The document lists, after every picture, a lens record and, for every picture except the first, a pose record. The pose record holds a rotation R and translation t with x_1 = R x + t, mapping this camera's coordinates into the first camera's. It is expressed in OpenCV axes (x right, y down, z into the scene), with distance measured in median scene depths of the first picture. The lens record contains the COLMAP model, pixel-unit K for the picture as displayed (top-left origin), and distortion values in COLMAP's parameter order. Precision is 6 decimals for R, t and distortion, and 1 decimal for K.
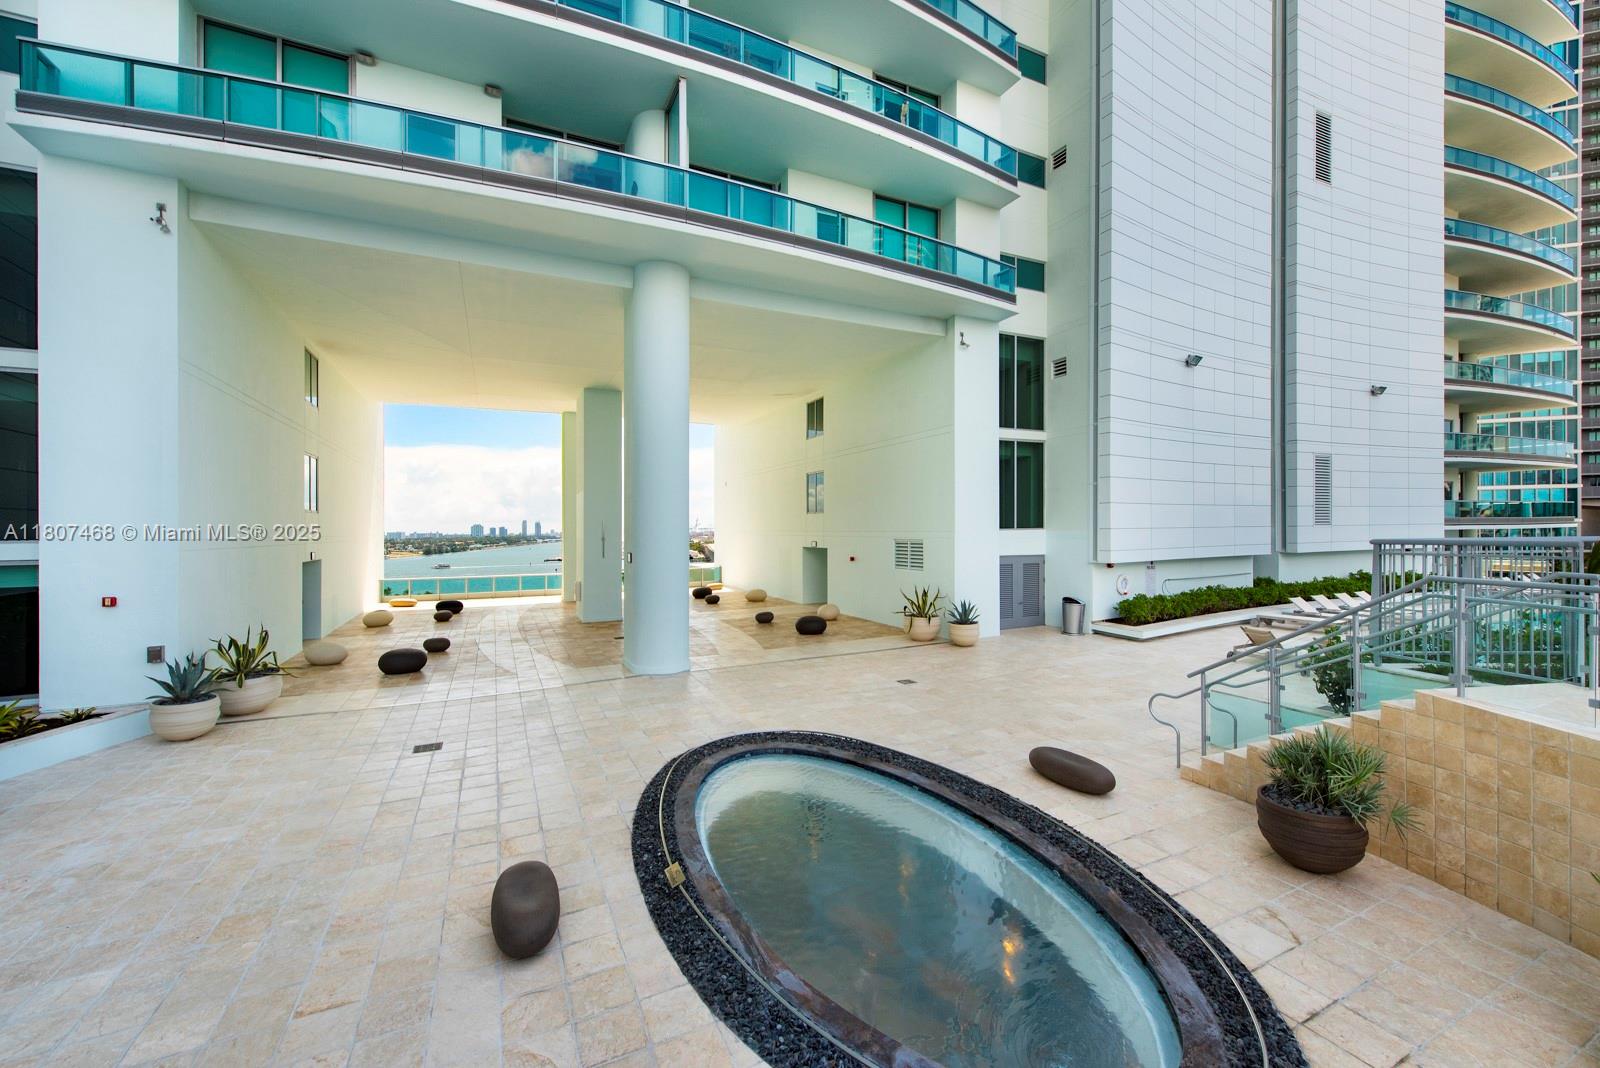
lens RADIAL K [[575.6, 0, 800.0], [0, 575.6, 534.0], [0, 0, 1]] dist [0.001514, 0.000045]
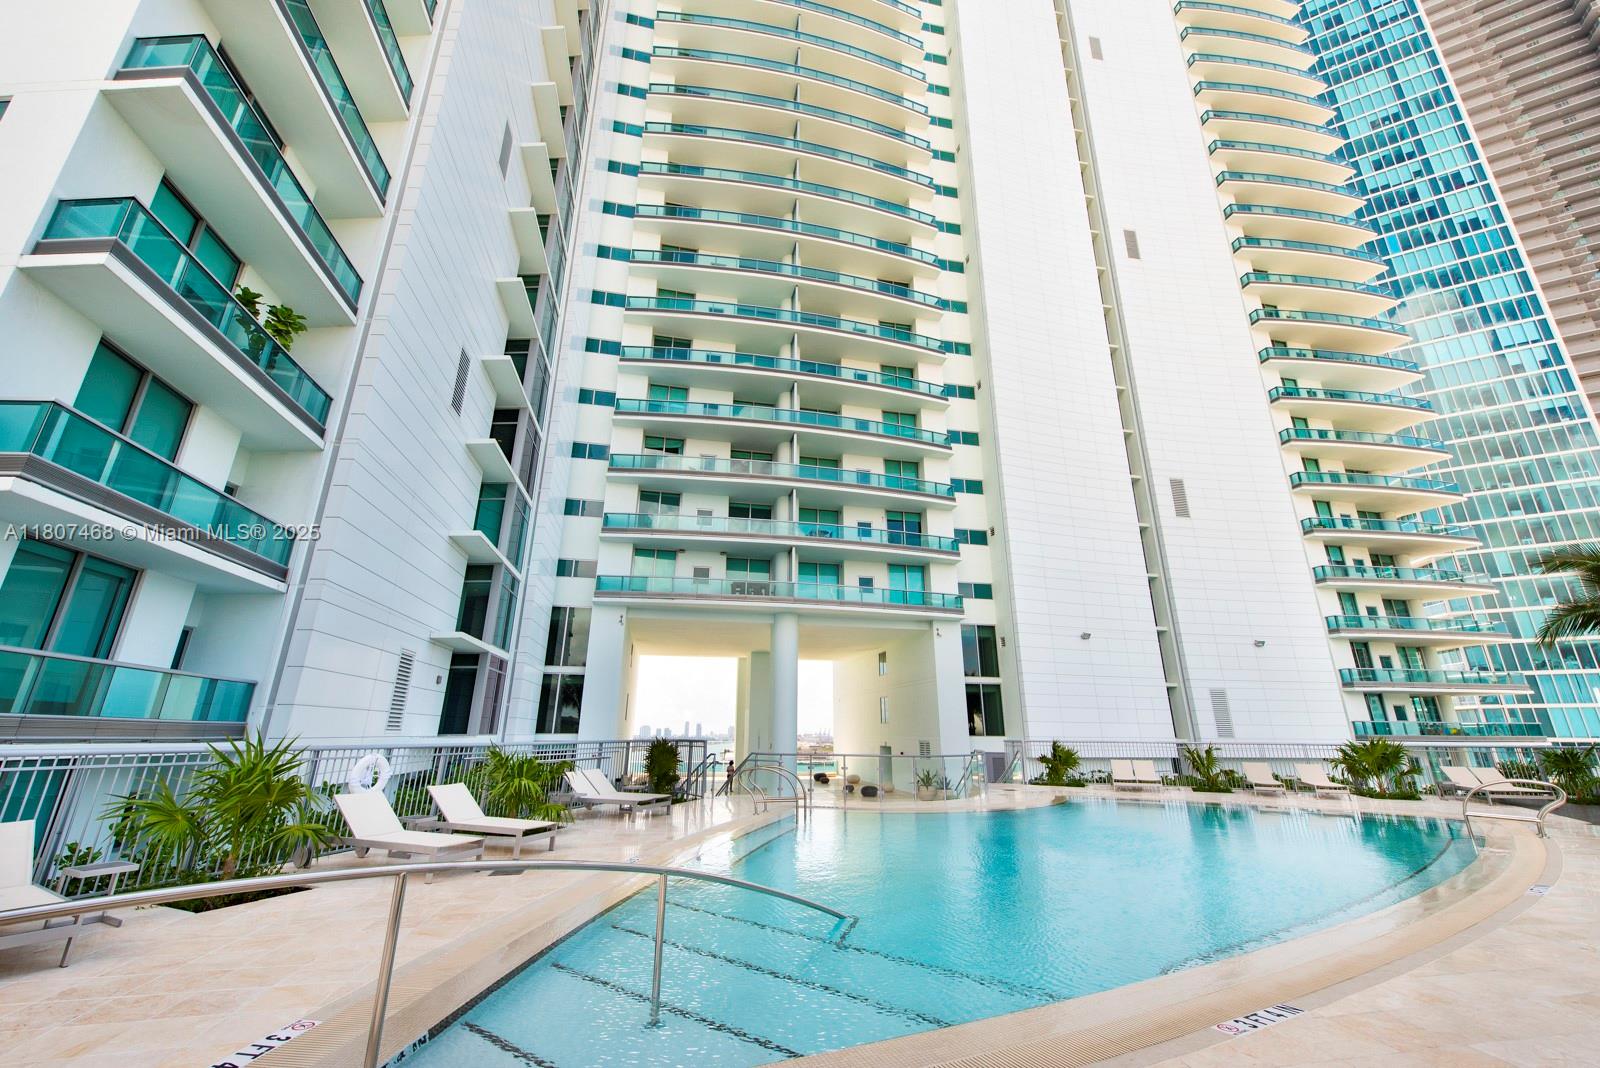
lens RADIAL K [[647.4, 0, 775.6], [0, 647.4, 536.4], [0, 0, 1]] dist [0.001581, -0.000007]
pose [[0.952378, -0.070950, -0.296551, 0.394492], [-0.021368, 0.954632, -0.297020, 0.010054], [0.304170, 0.289212, 0.907654, -1.122591]]
